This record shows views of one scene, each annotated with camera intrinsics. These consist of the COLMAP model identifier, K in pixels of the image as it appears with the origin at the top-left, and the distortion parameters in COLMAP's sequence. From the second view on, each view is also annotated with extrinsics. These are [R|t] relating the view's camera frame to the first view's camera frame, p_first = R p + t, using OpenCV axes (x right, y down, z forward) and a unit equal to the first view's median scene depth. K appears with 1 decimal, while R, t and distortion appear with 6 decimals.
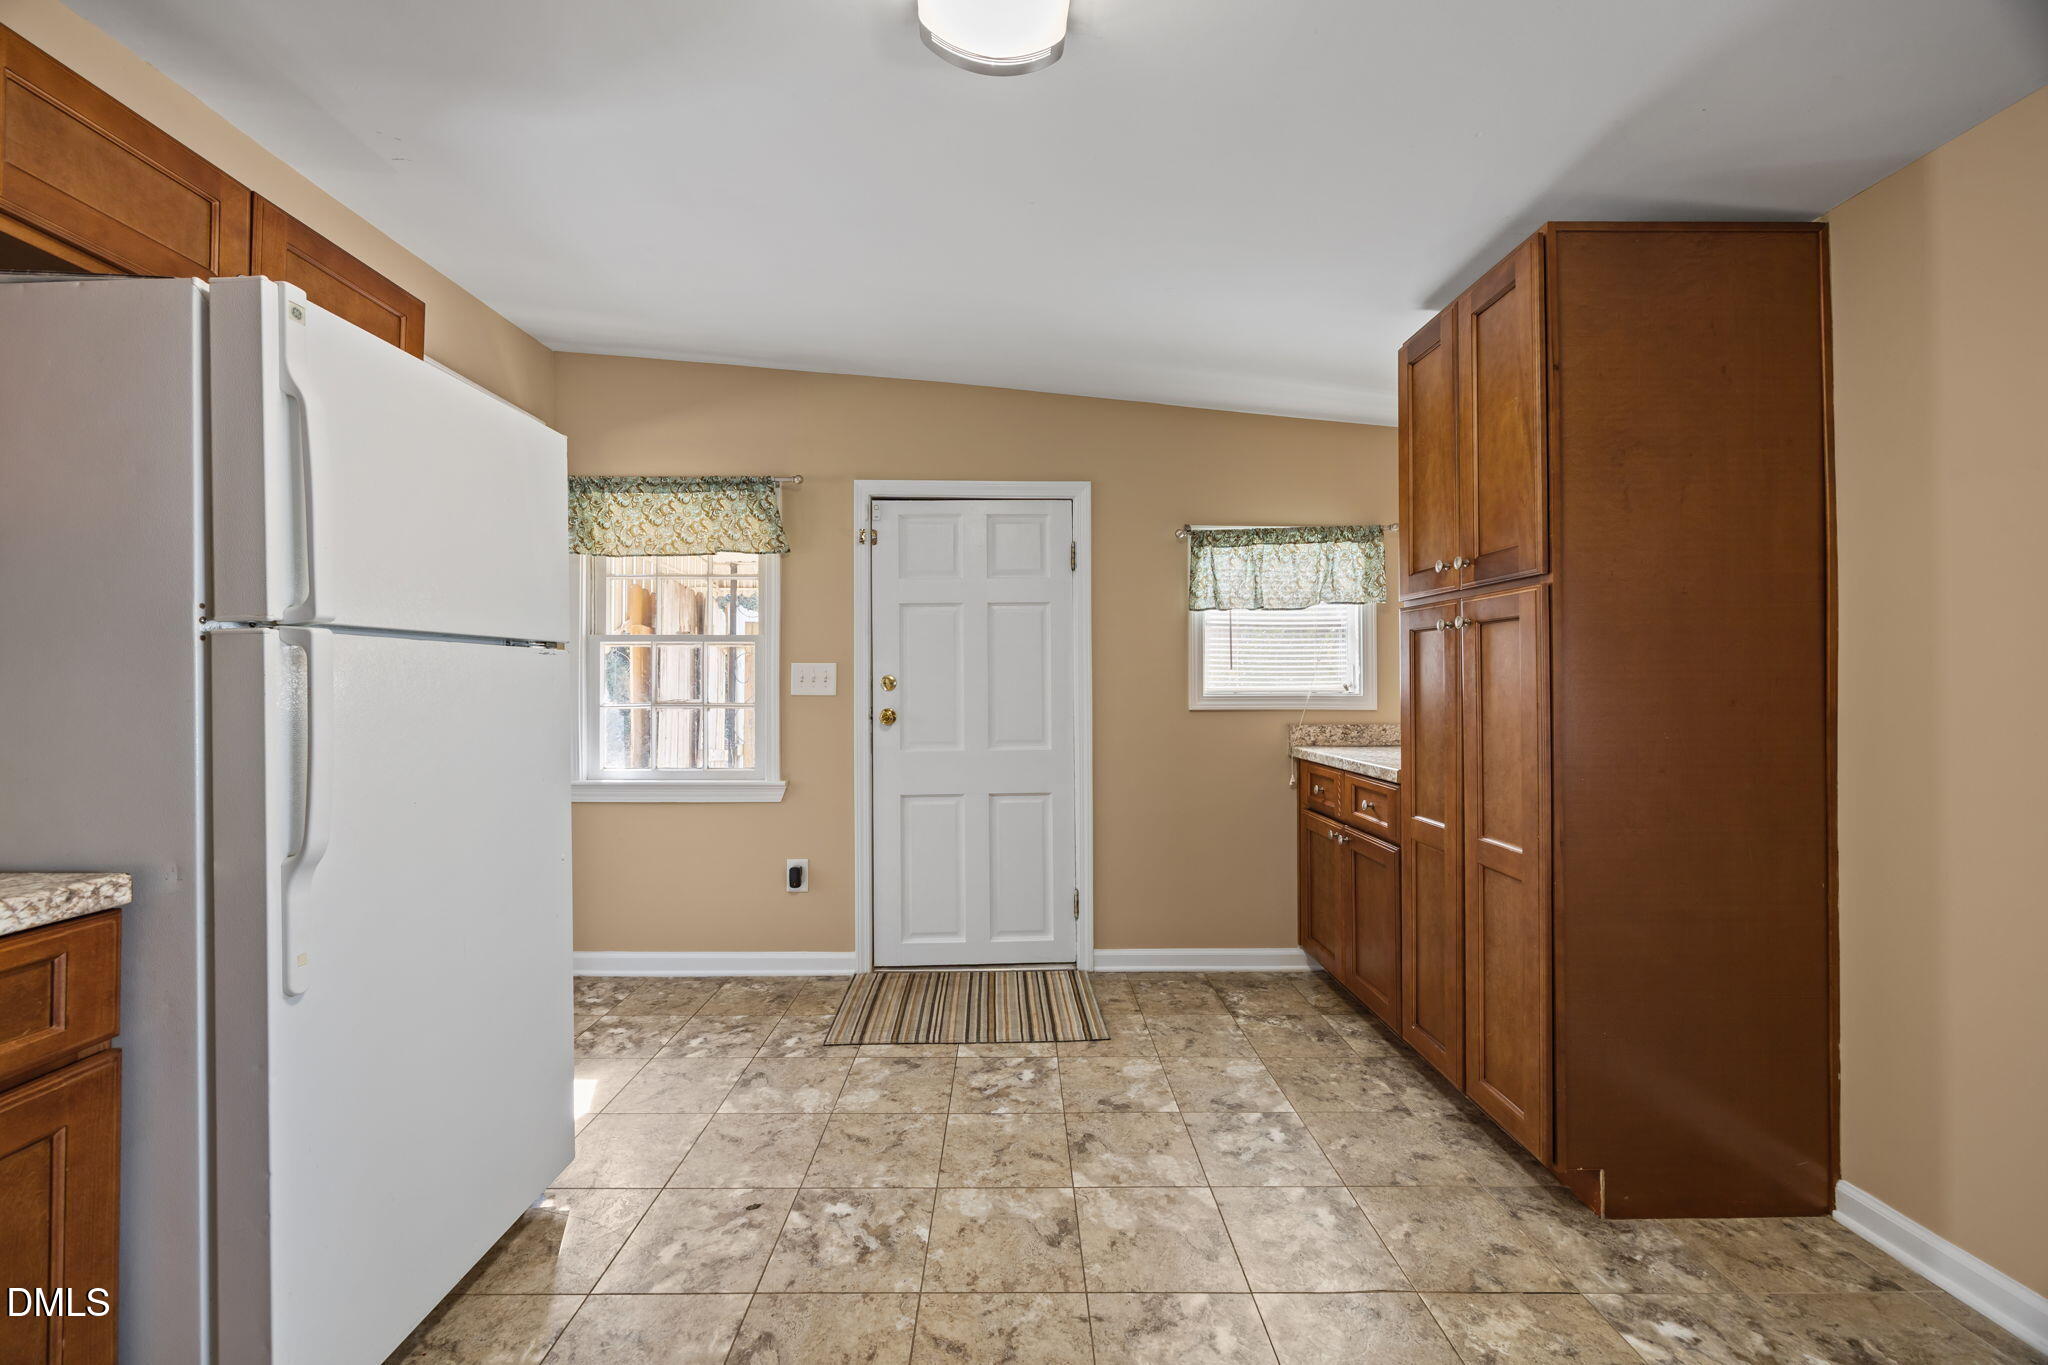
lens RADIAL K [[779.1, 0, 1014.5], [0, 779.1, 675.3], [0, 0, 1]] dist [-0.004797, 0.000805]
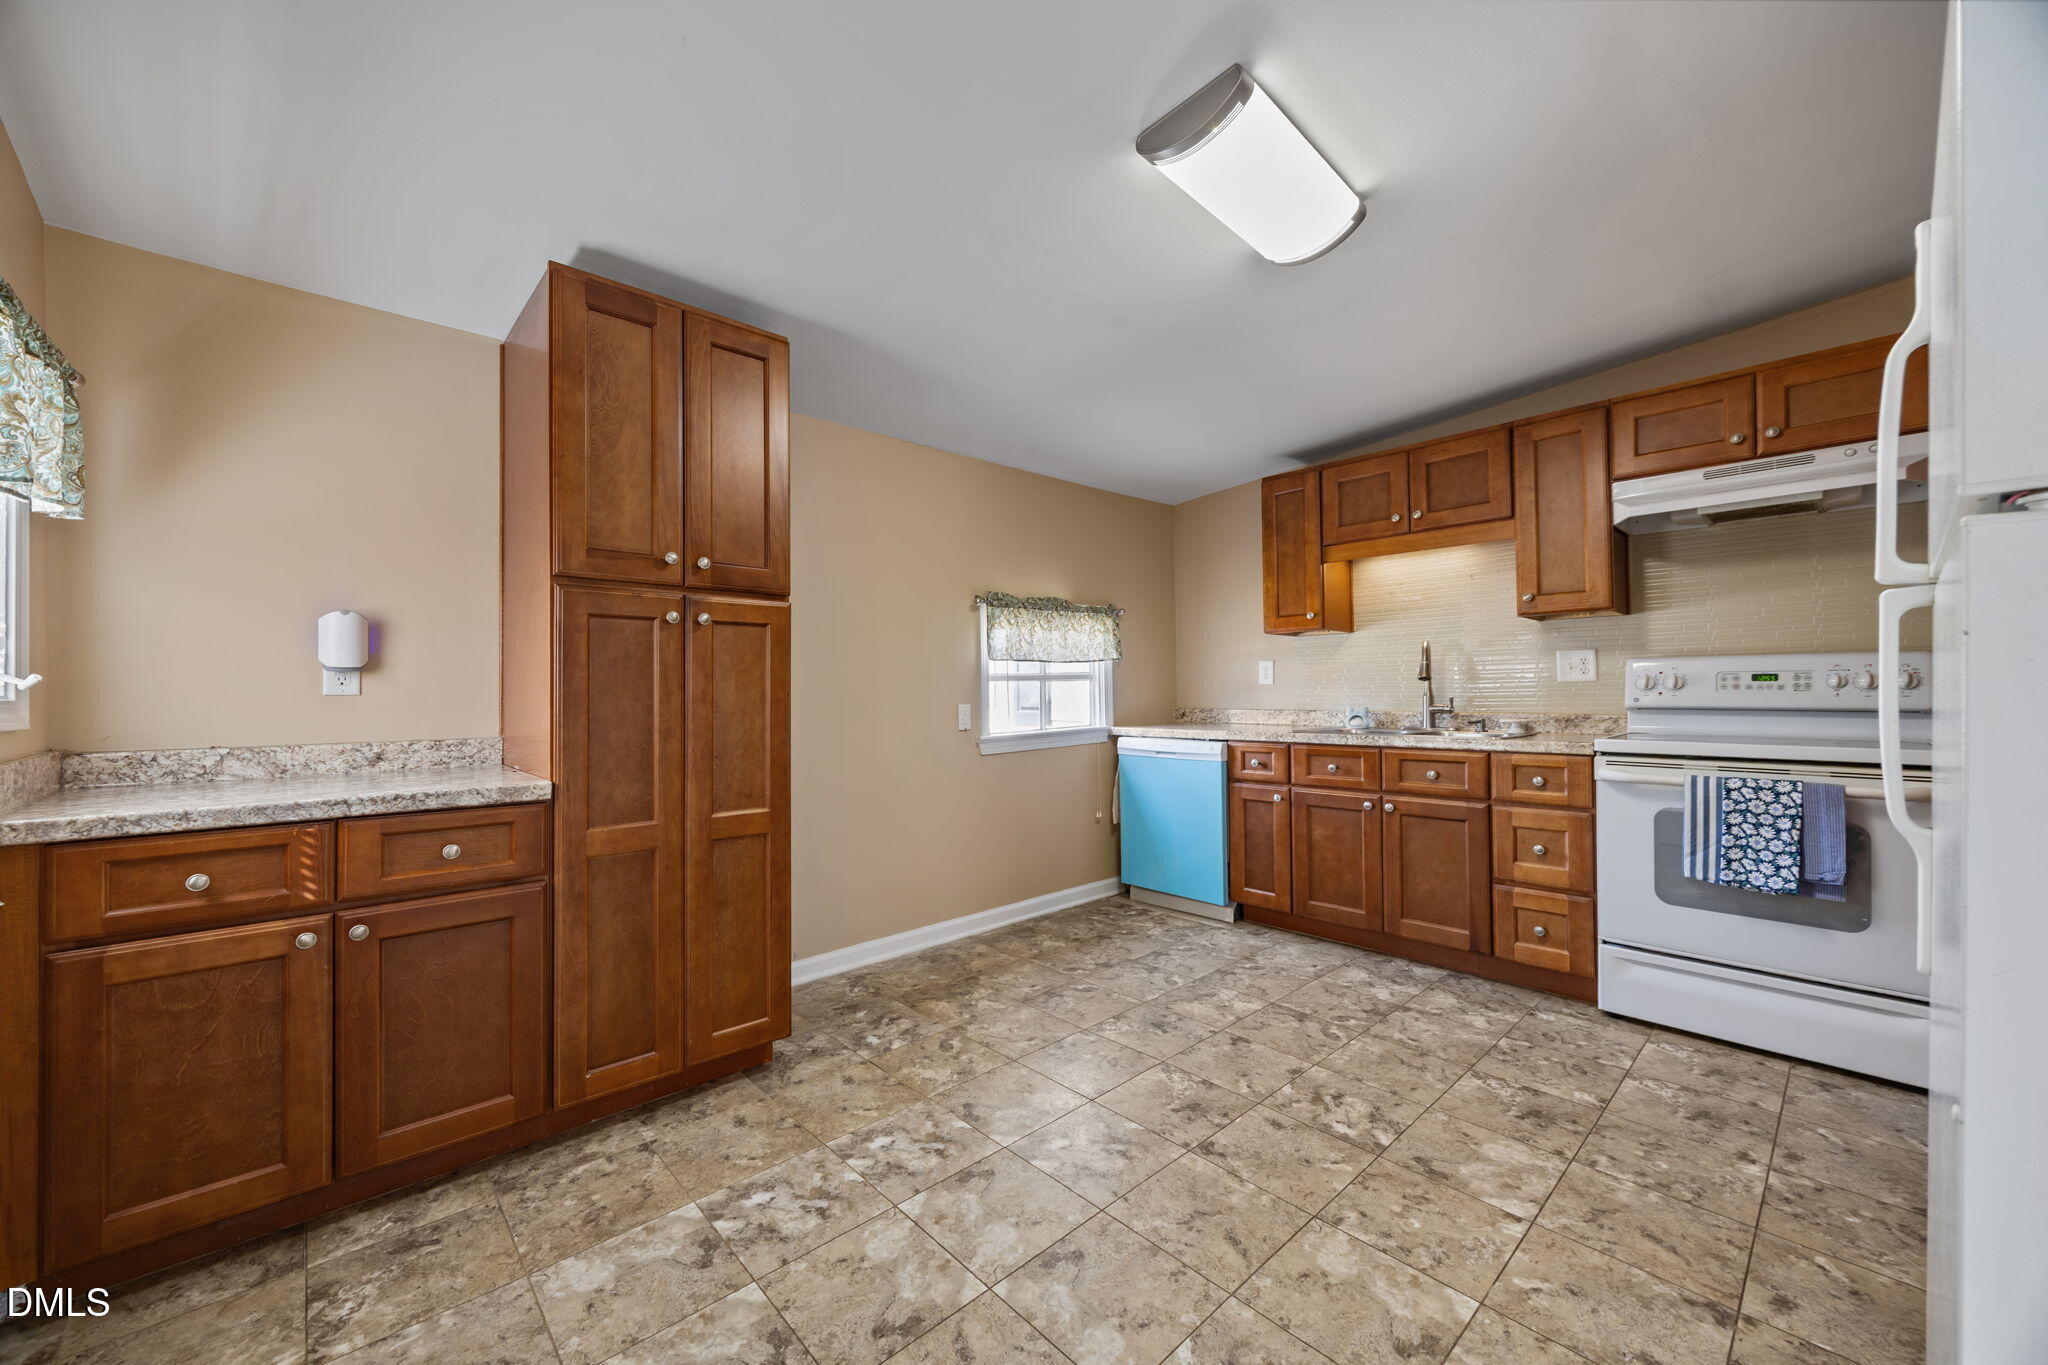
lens RADIAL K [[779.1, 0, 1007.0], [0, 779.1, 681.7], [0, 0, 1]] dist [-0.004797, 0.000805]
pose [[-0.664787, 0.015142, 0.746879, -0.421645], [-0.000540, 0.999785, -0.020750, 0.033396], [-0.747032, -0.014198, -0.664636, 1.174687]]
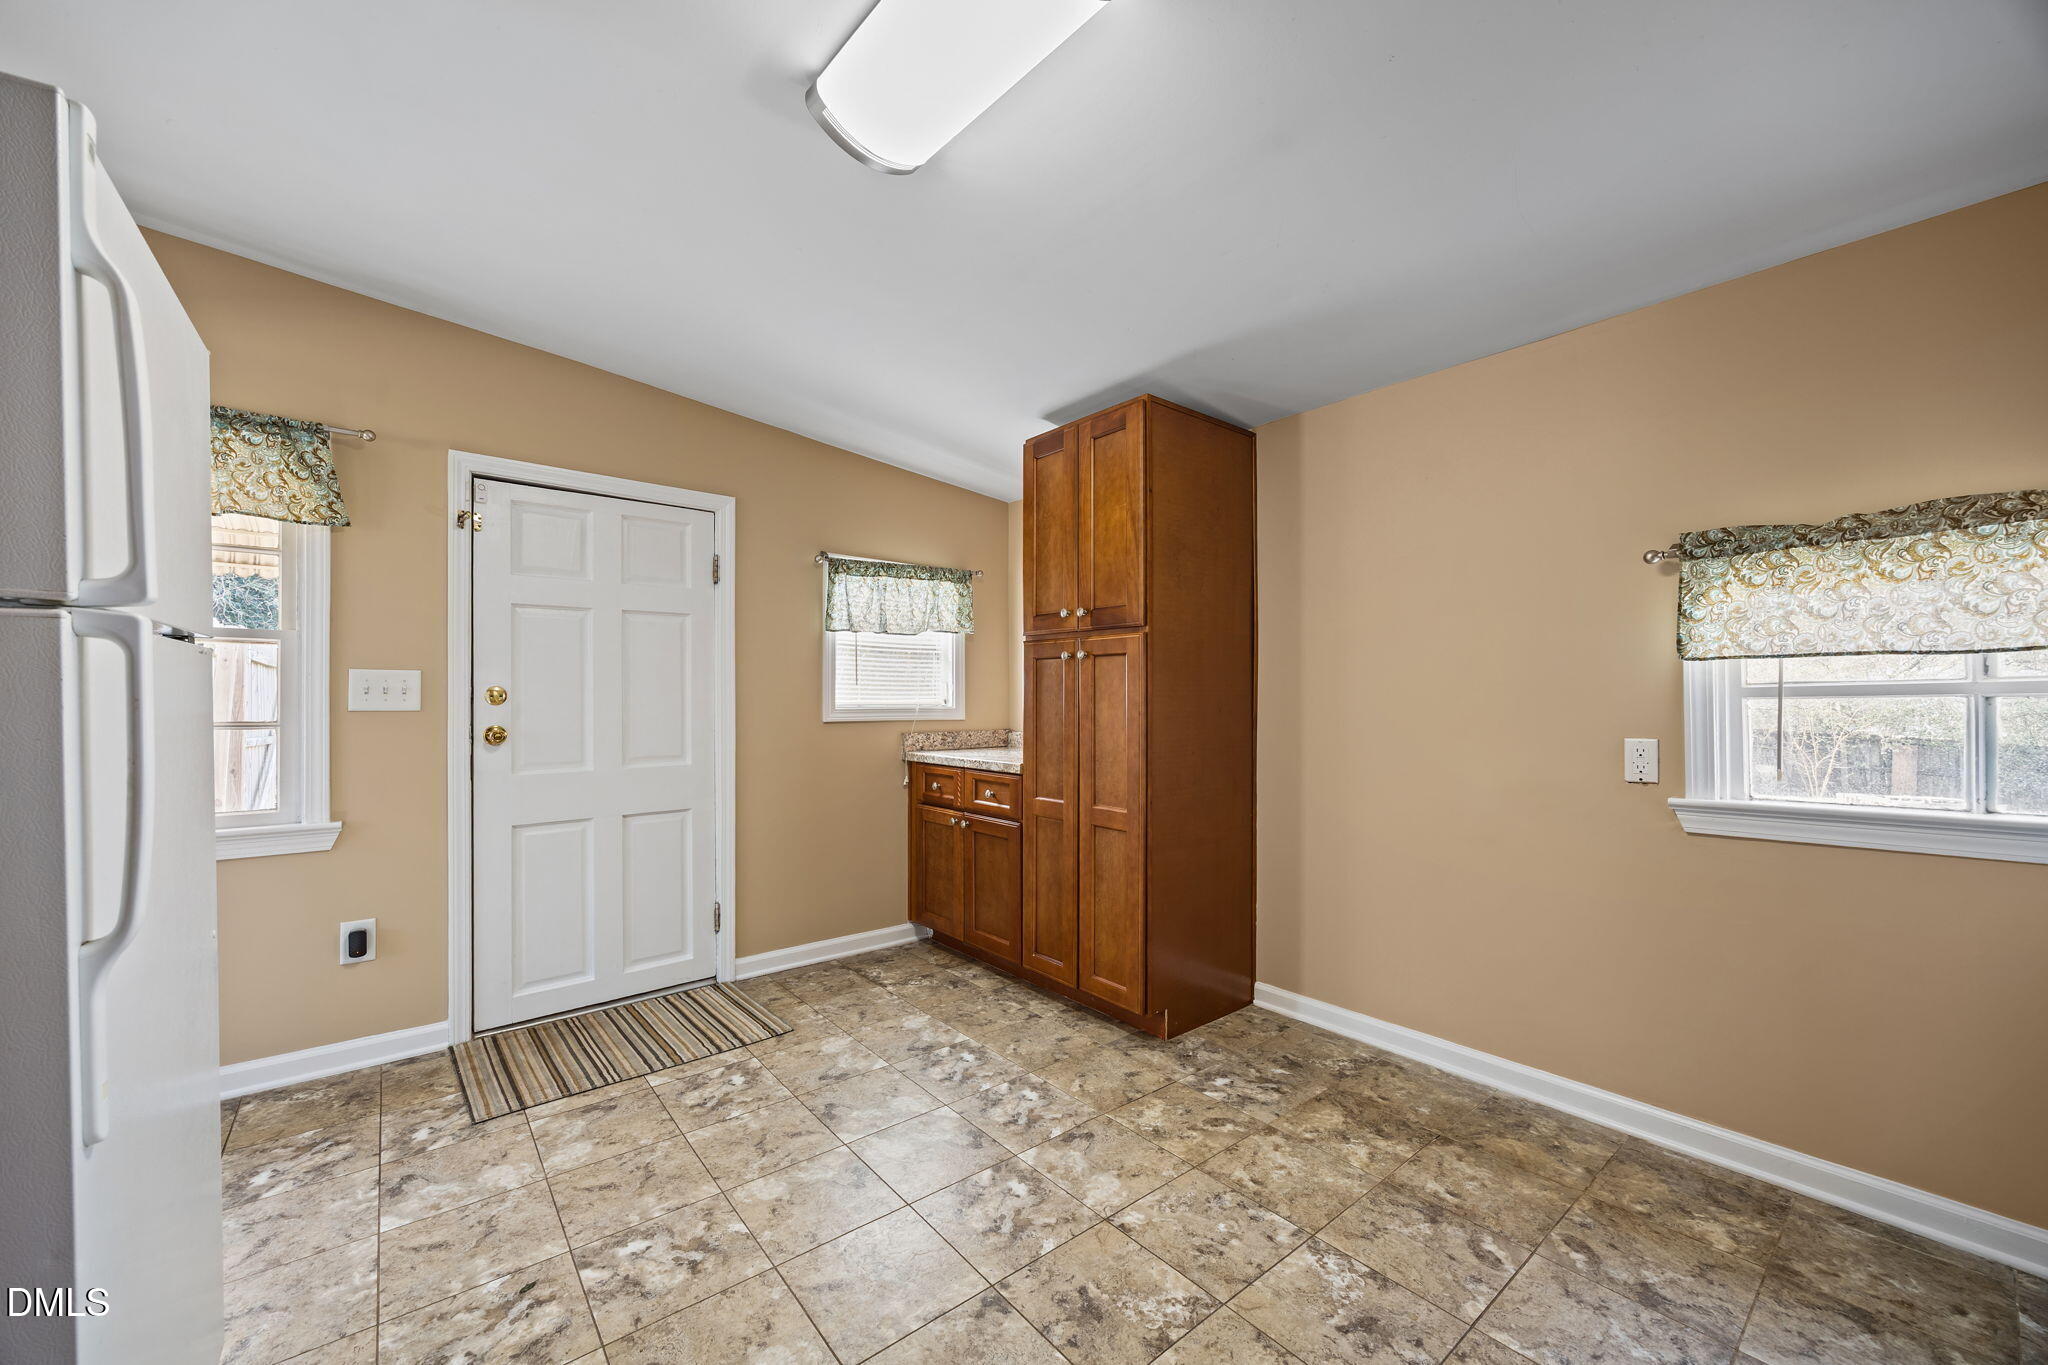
lens RADIAL K [[779.1, 0, 1009.8], [0, 779.1, 695.8], [0, 0, 1]] dist [-0.004797, 0.000805]
pose [[0.783485, 0.004942, 0.621391, -0.337766], [-0.009508, 0.999947, 0.004036, 0.001300], [-0.621338, -0.009070, 0.783490, -0.019770]]
